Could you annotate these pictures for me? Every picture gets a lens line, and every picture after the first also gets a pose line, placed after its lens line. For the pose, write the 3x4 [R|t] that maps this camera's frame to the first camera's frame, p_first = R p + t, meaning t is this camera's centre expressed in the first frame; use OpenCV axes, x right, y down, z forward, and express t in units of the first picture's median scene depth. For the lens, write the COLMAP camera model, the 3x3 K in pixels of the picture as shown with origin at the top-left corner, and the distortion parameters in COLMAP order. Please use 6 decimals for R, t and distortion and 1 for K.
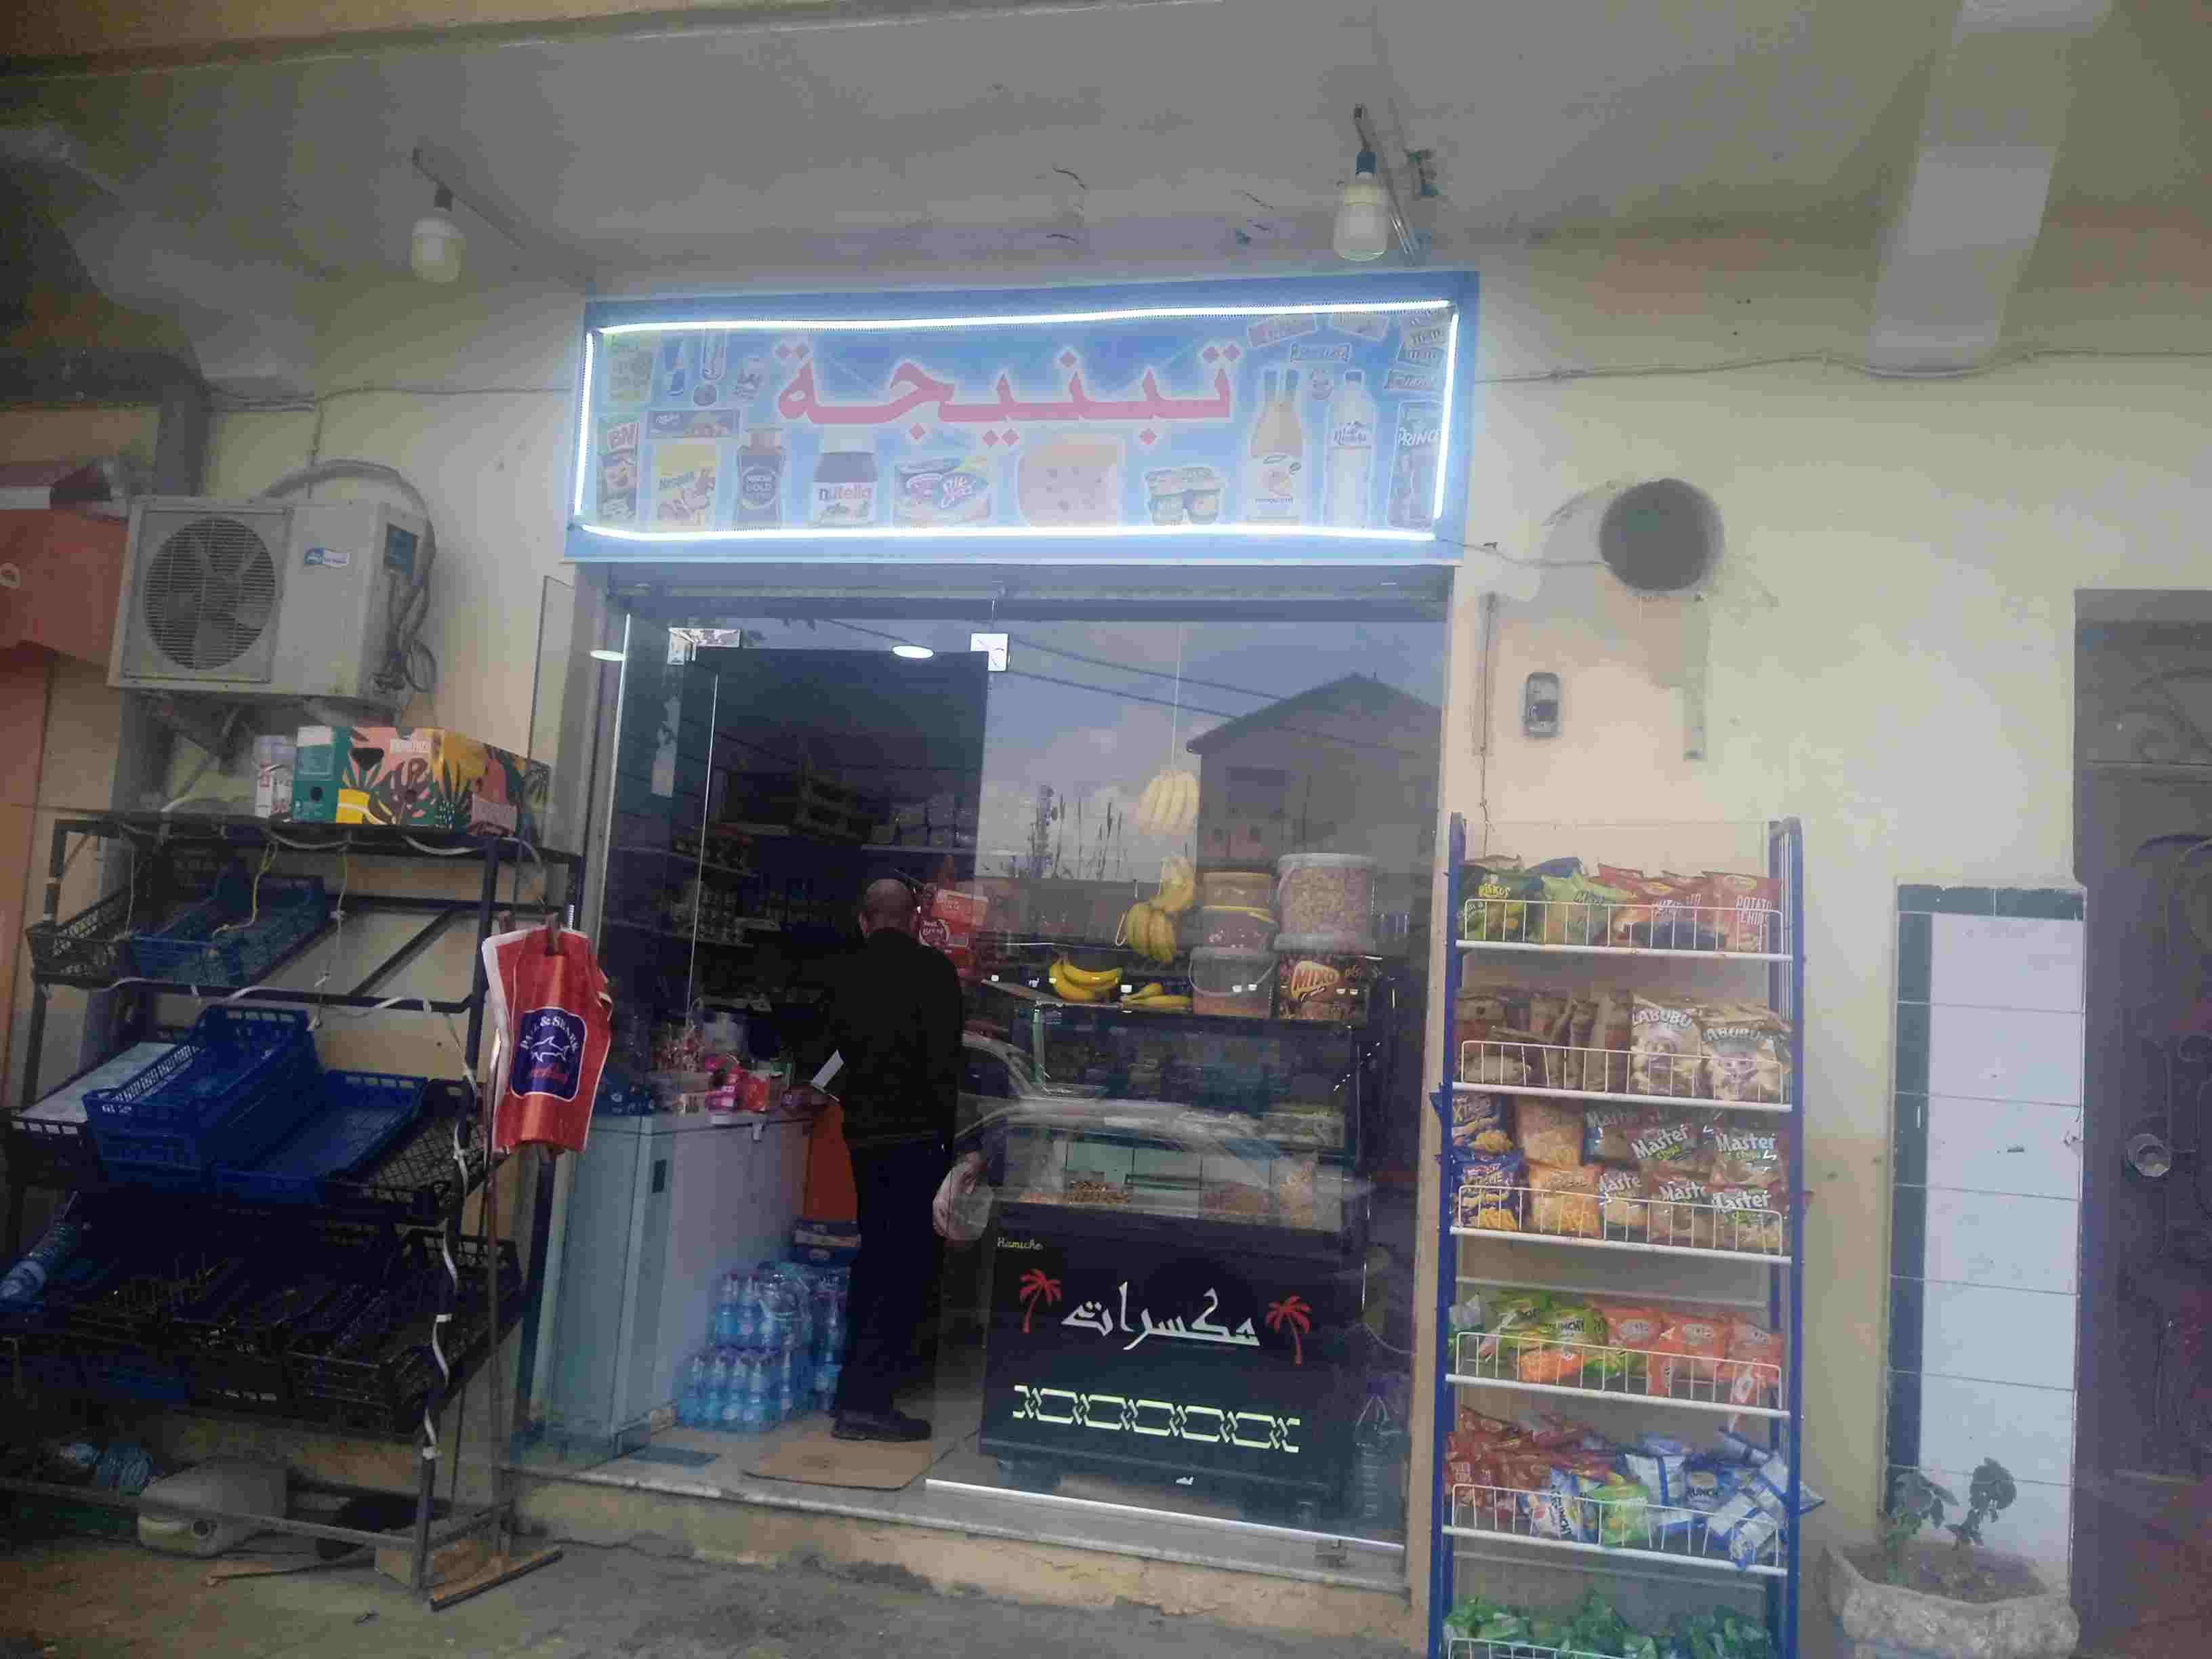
lens RADIAL K [[1828.3, 0, 1104.3], [0, 1828.3, 824.8], [0, 0, 1]] dist [0.012801, 0.001098]
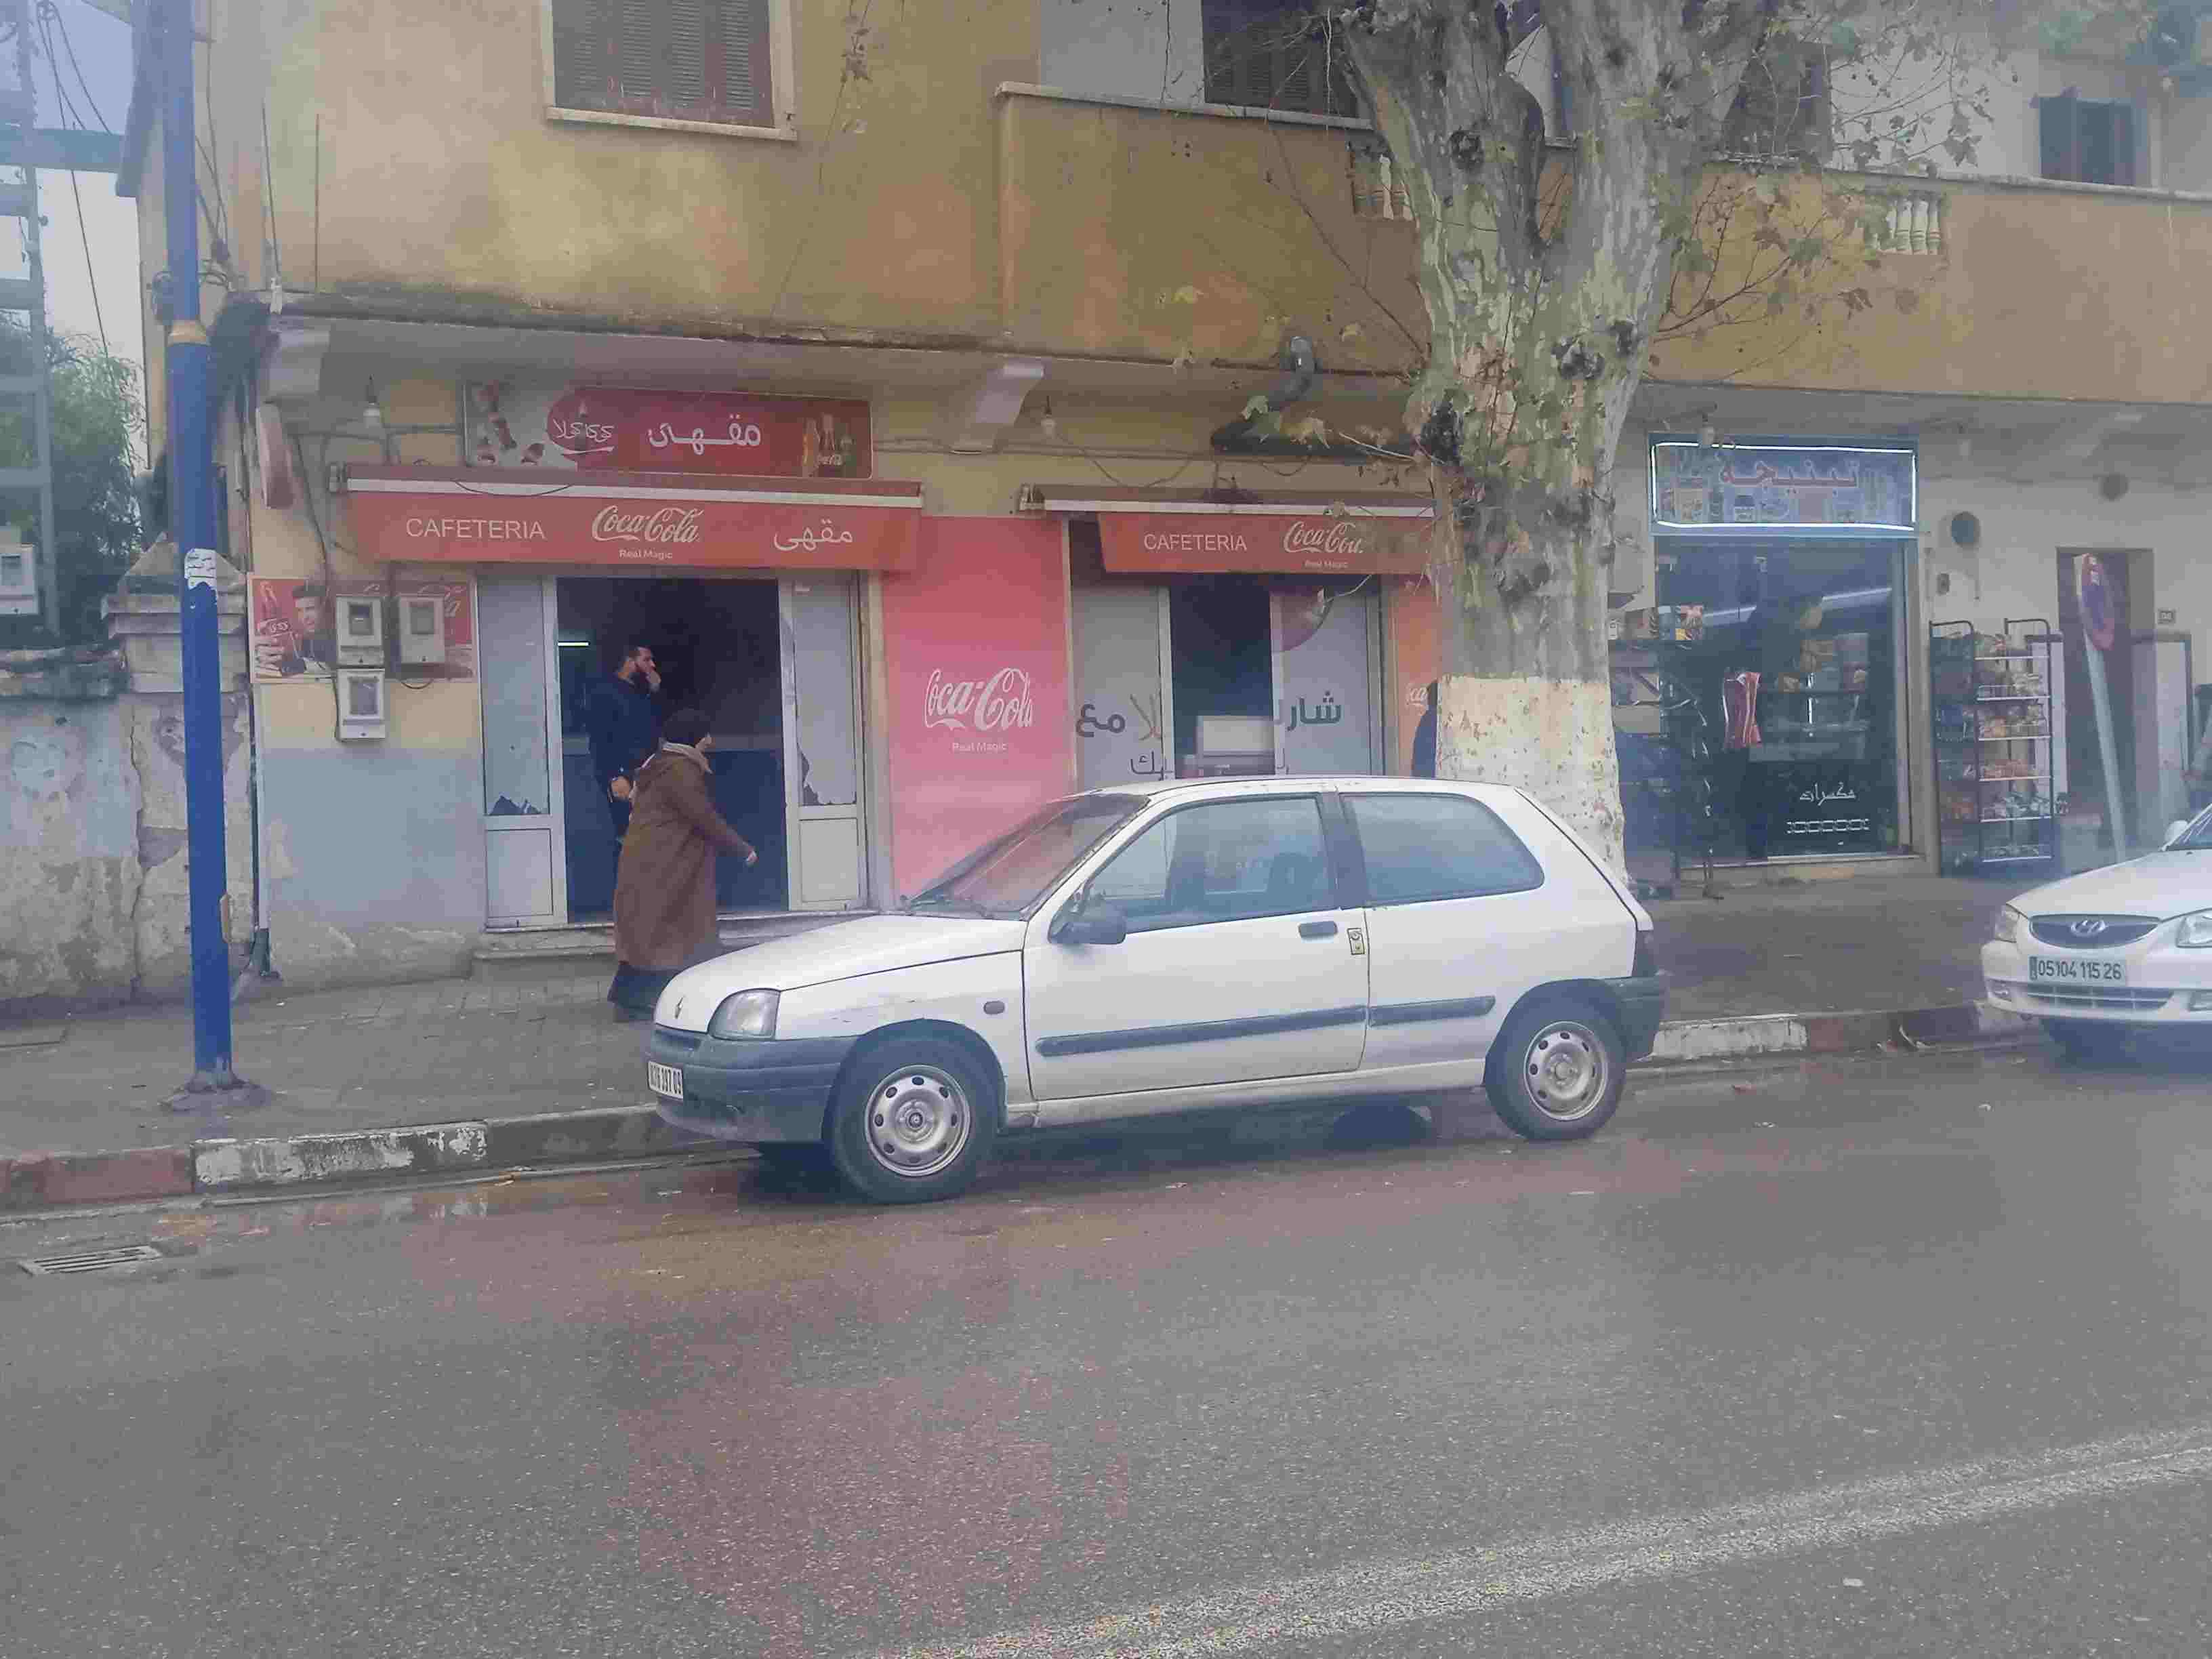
lens RADIAL K [[1828.3, 0, 1107.9], [0, 1828.3, 829.7], [0, 0, 1]] dist [0.012801, 0.001098]
pose [[0.849762, -0.104384, 0.516729, -2.536223], [0.033632, 0.988938, 0.144467, -0.142606], [-0.526093, -0.105383, 0.843872, -0.914043]]
